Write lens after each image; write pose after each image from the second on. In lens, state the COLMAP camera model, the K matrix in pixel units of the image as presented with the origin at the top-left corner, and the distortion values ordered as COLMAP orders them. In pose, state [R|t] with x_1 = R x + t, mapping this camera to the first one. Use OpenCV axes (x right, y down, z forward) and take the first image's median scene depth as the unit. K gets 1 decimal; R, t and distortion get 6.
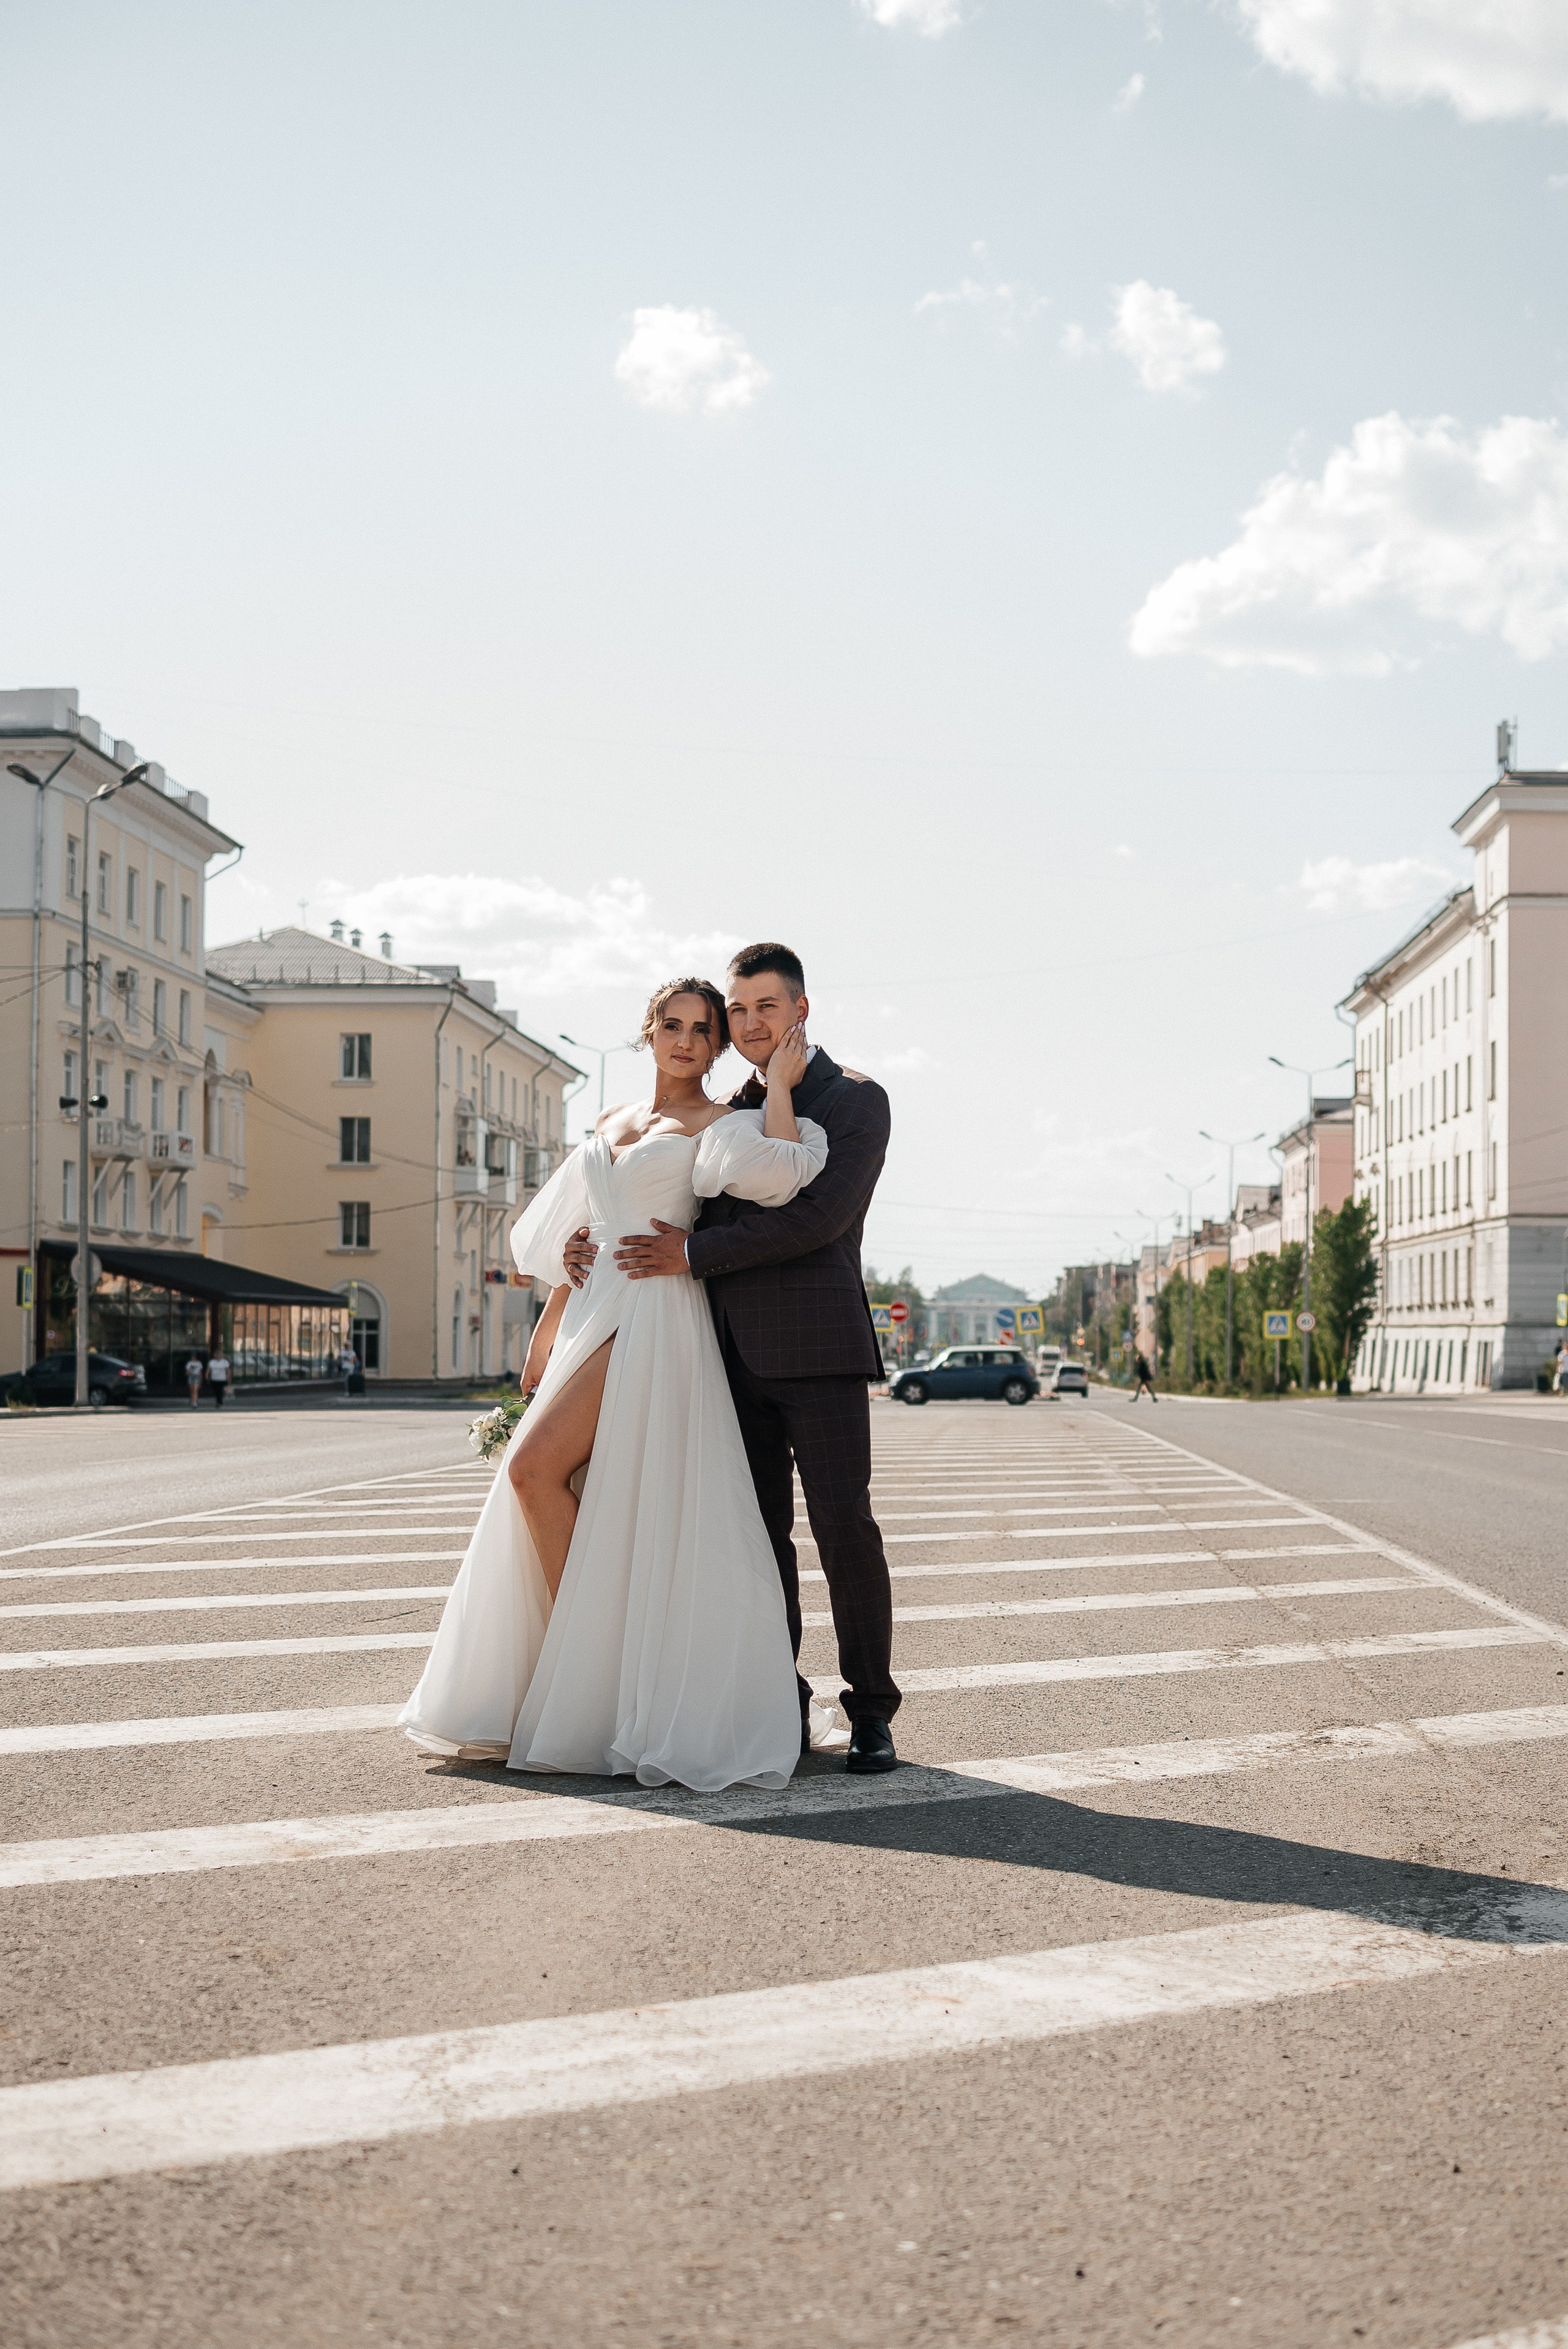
lens RADIAL K [[2391.0, 0, 784.0], [0, 2391.0, 1174.5], [0, 0, 1]] dist [-0.104199, -0.002466]
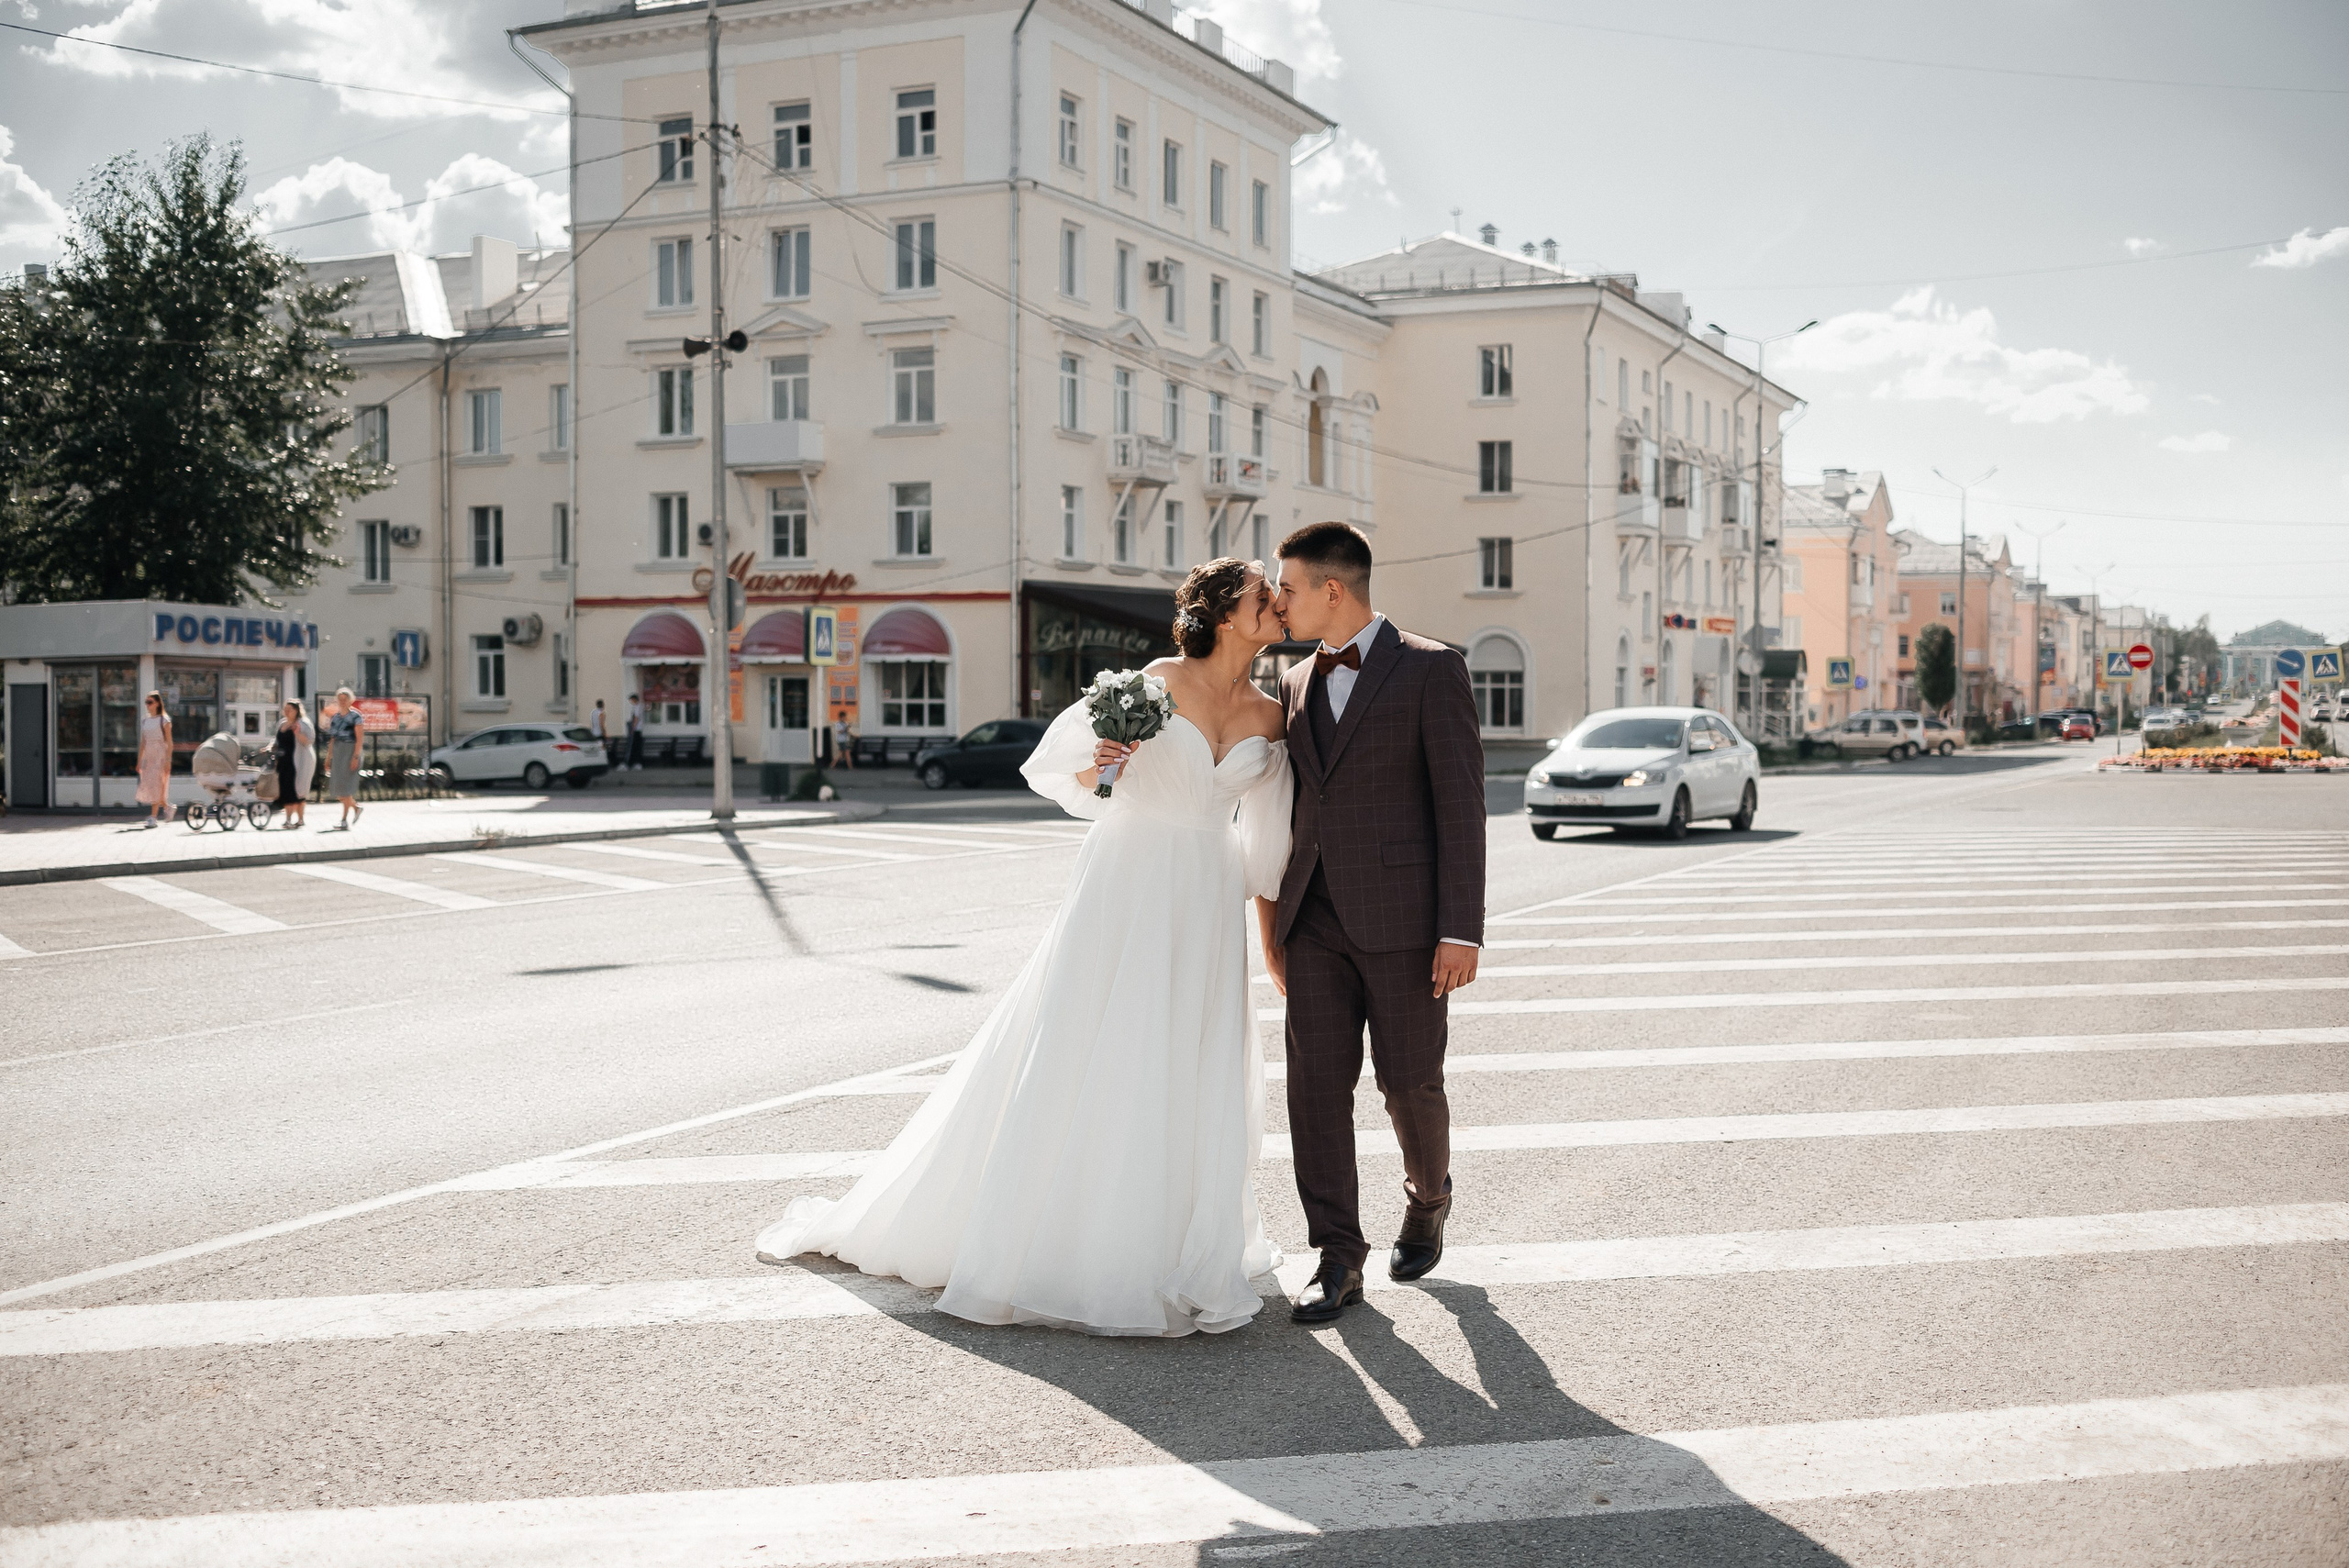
lens RADIAL K [[2391.0, 0, 1174.5], [0, 2391.0, 784.0], [0, 0, 1]] dist [-0.104199, -0.002466]
pose [[0.938268, 0.006924, -0.345840, 0.013080], [0.030613, 0.994215, 0.102958, 0.007726], [0.344552, -0.107189, 0.932628, 0.130384]]
